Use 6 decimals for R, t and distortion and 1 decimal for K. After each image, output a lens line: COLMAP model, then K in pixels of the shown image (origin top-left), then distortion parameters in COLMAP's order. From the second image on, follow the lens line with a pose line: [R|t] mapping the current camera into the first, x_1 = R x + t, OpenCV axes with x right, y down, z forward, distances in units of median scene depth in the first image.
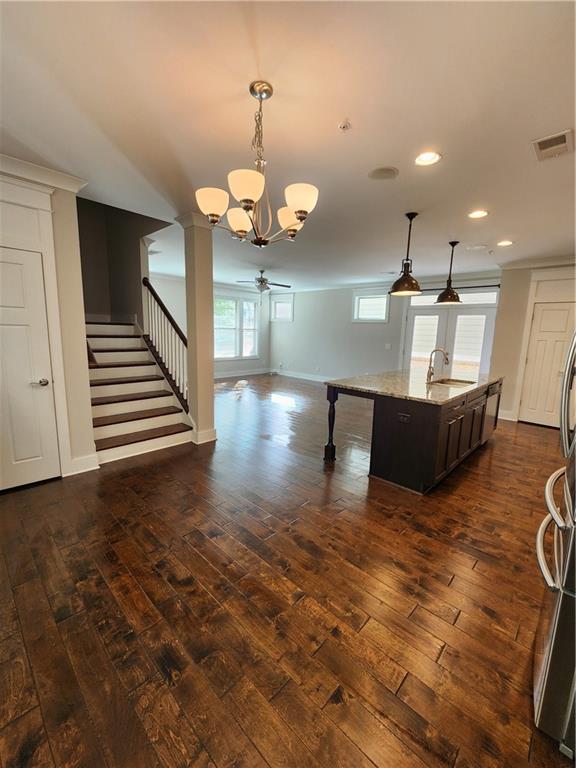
lens RADIAL K [[314.6, 0, 301.0], [0, 314.6, 379.2], [0, 0, 1]] dist [-0.003949, -0.000428]
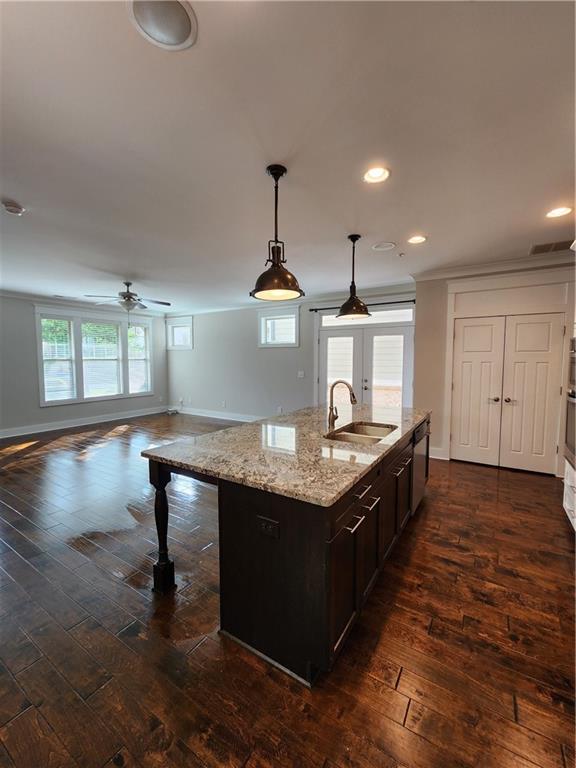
lens RADIAL K [[314.6, 0, 295.9], [0, 314.6, 378.8], [0, 0, 1]] dist [-0.003949, -0.000428]
pose [[0.981515, -0.043210, 0.186446, 0.125975], [0.059175, 0.994961, -0.080932, -0.029672], [-0.182009, 0.090469, 0.979126, 0.208277]]
